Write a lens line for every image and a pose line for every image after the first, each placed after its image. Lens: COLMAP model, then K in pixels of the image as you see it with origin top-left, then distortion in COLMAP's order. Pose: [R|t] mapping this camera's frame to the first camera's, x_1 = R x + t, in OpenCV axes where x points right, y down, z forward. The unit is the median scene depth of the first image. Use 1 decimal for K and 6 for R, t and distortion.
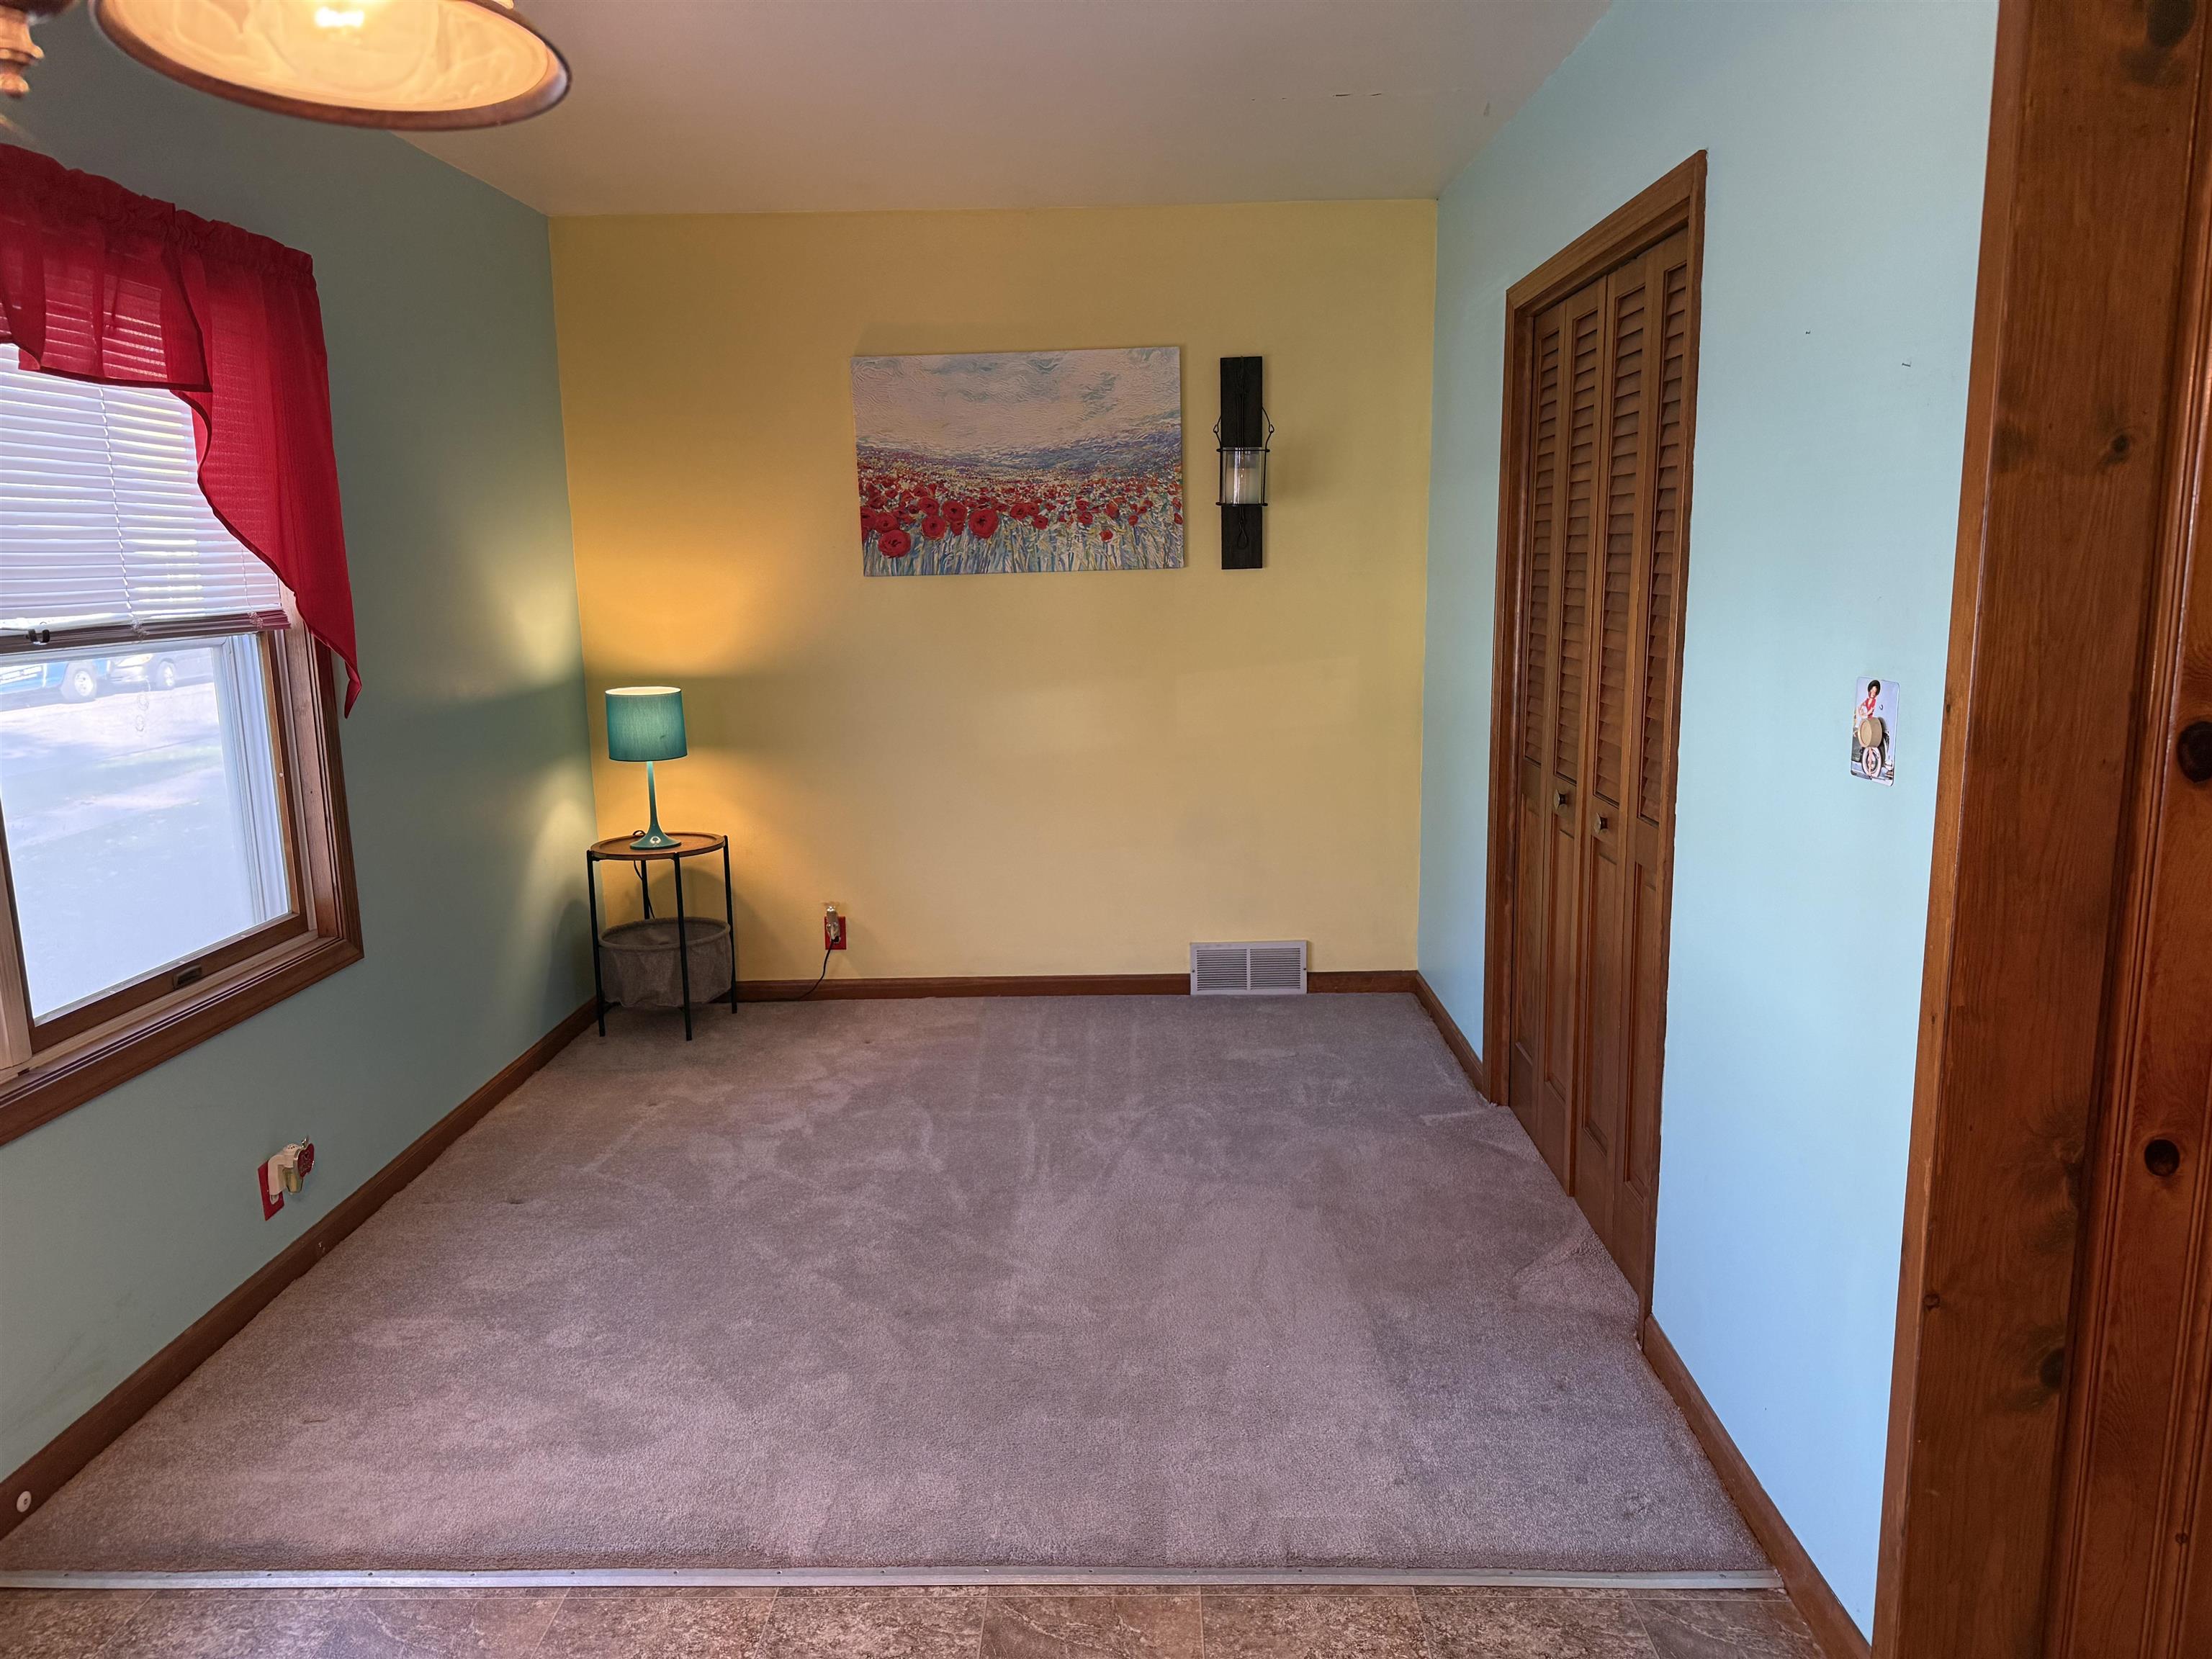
lens RADIAL K [[1535.8, 0, 1106.0], [0, 1535.8, 829.5], [0, 0, 1]] dist [0.086069, -0.088408]
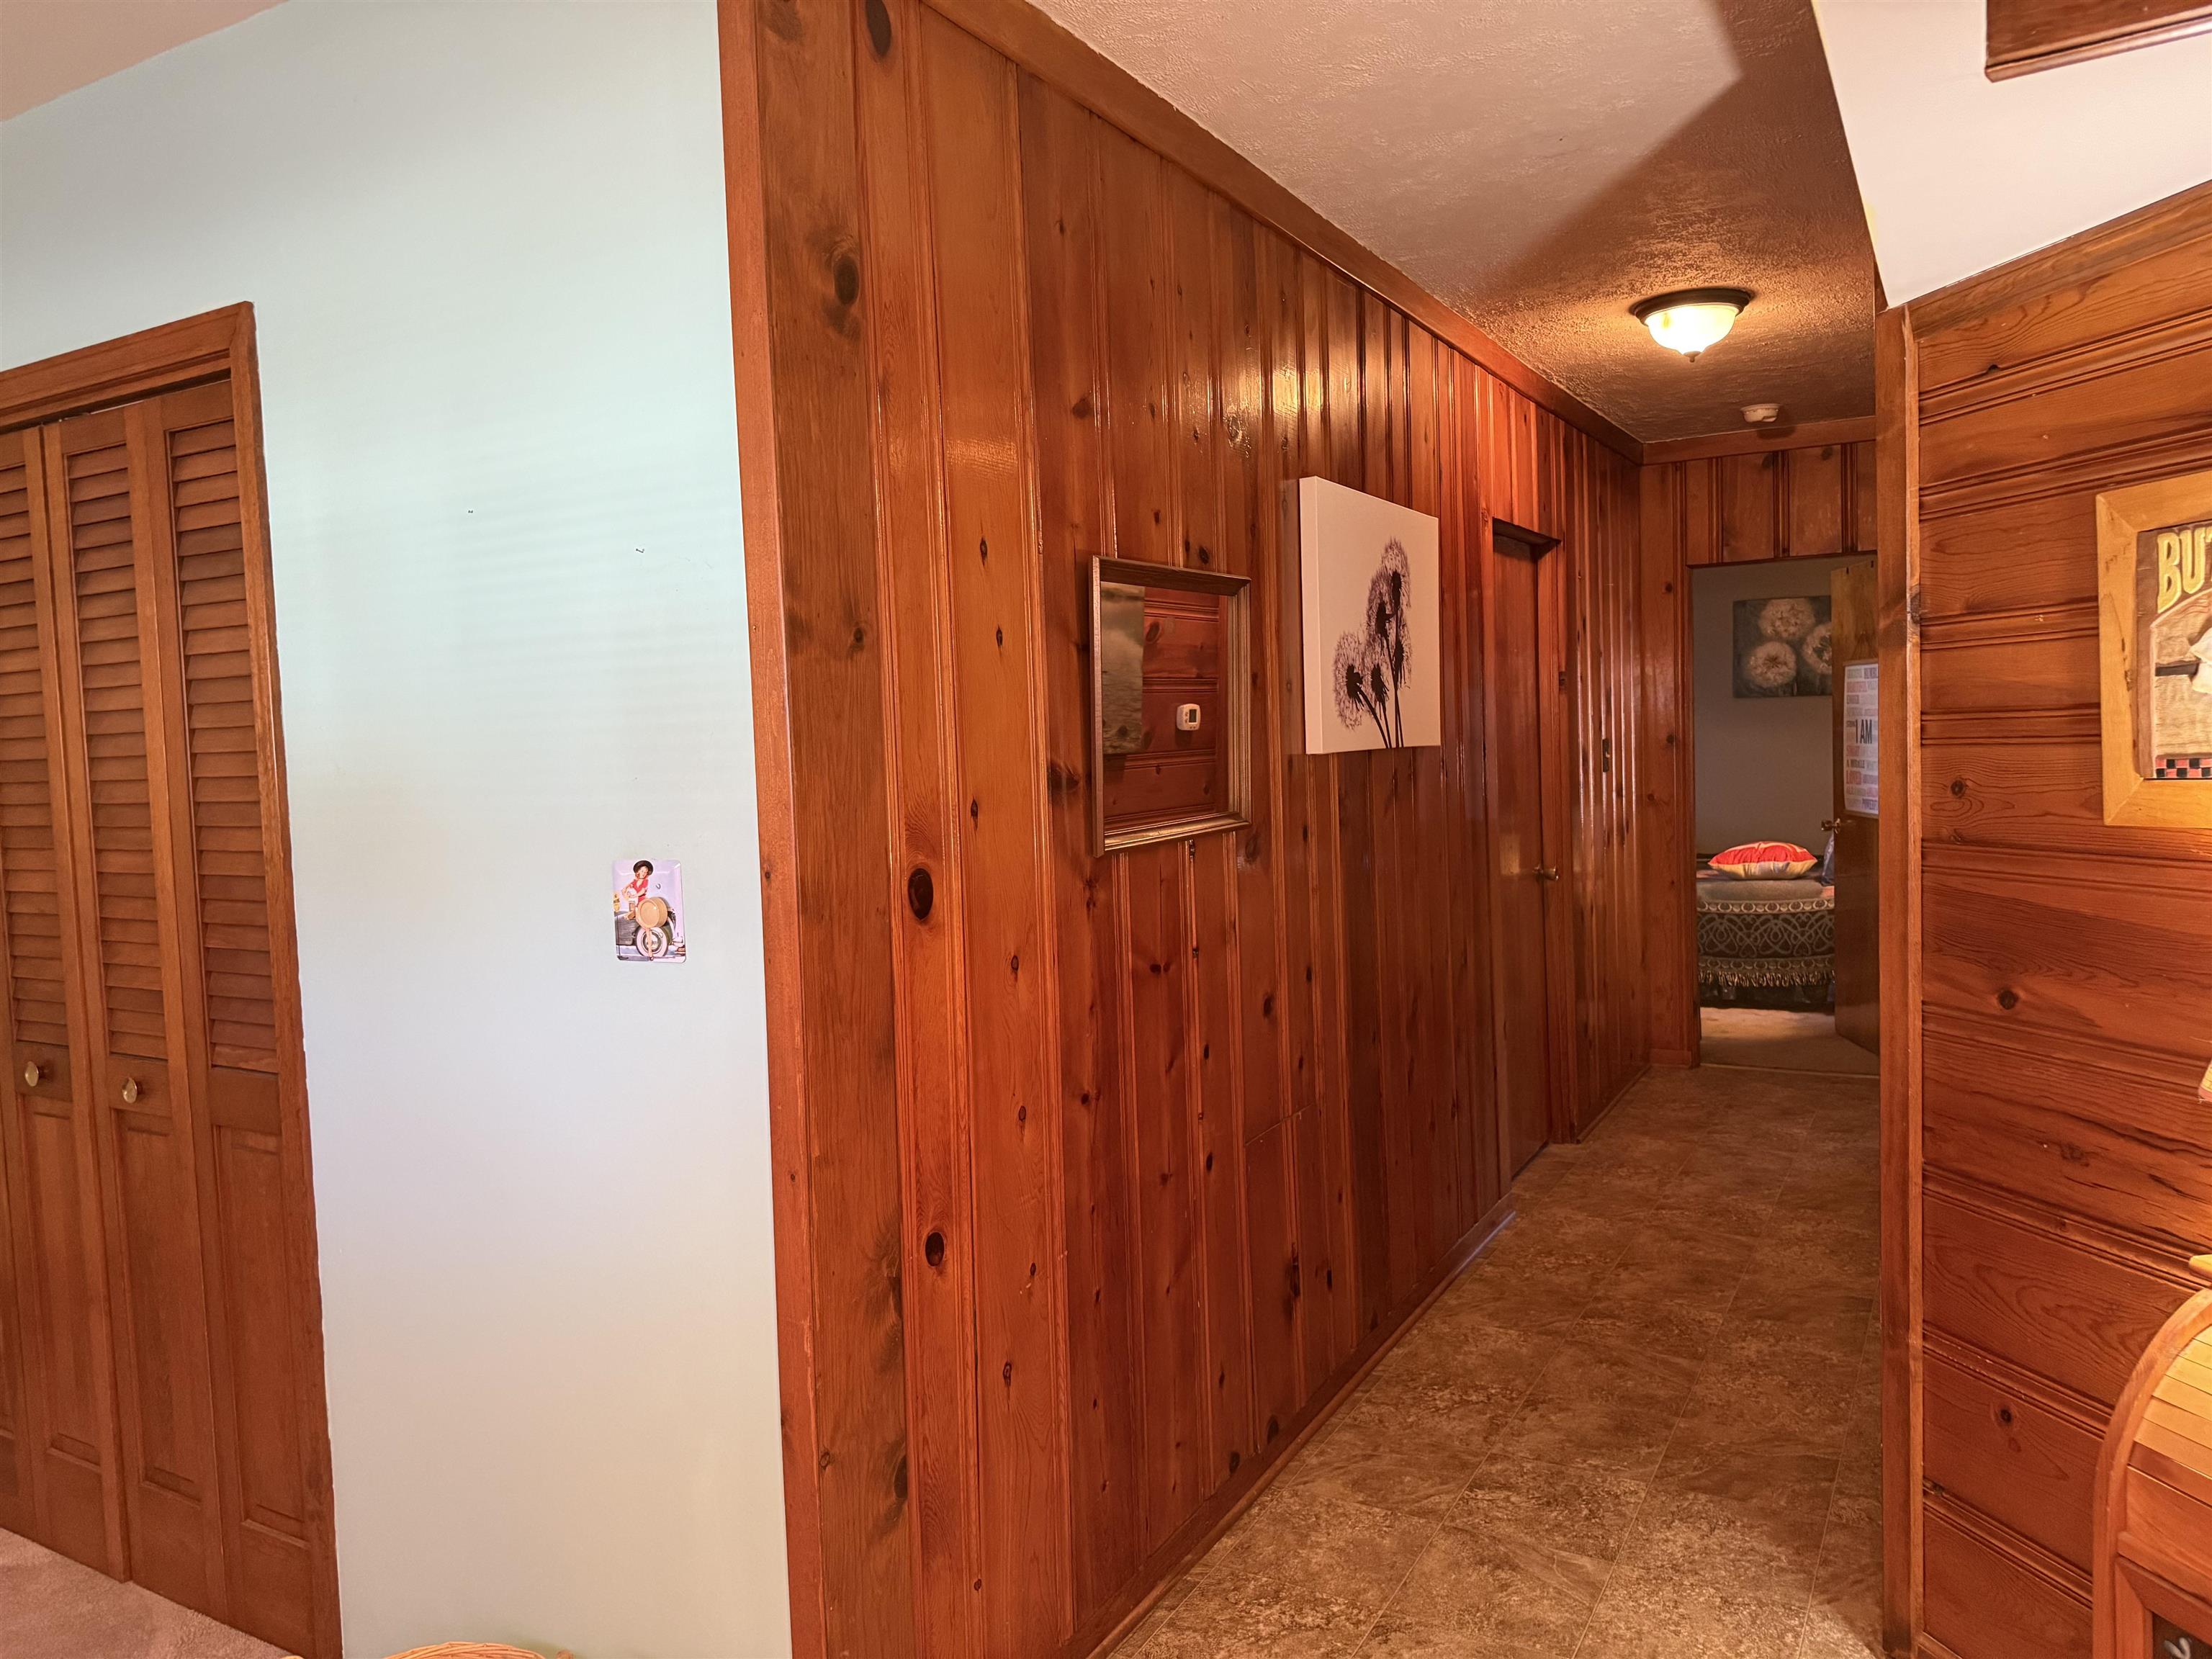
lens RADIAL K [[1535.8, 0, 1106.0], [0, 1535.8, 829.5], [0, 0, 1]] dist [0.086069, -0.088408]
pose [[0.495905, -0.053935, 0.866700, -0.226020], [0.178440, 0.983099, -0.040921, -0.023730], [-0.849846, 0.174947, 0.497148, 0.273808]]
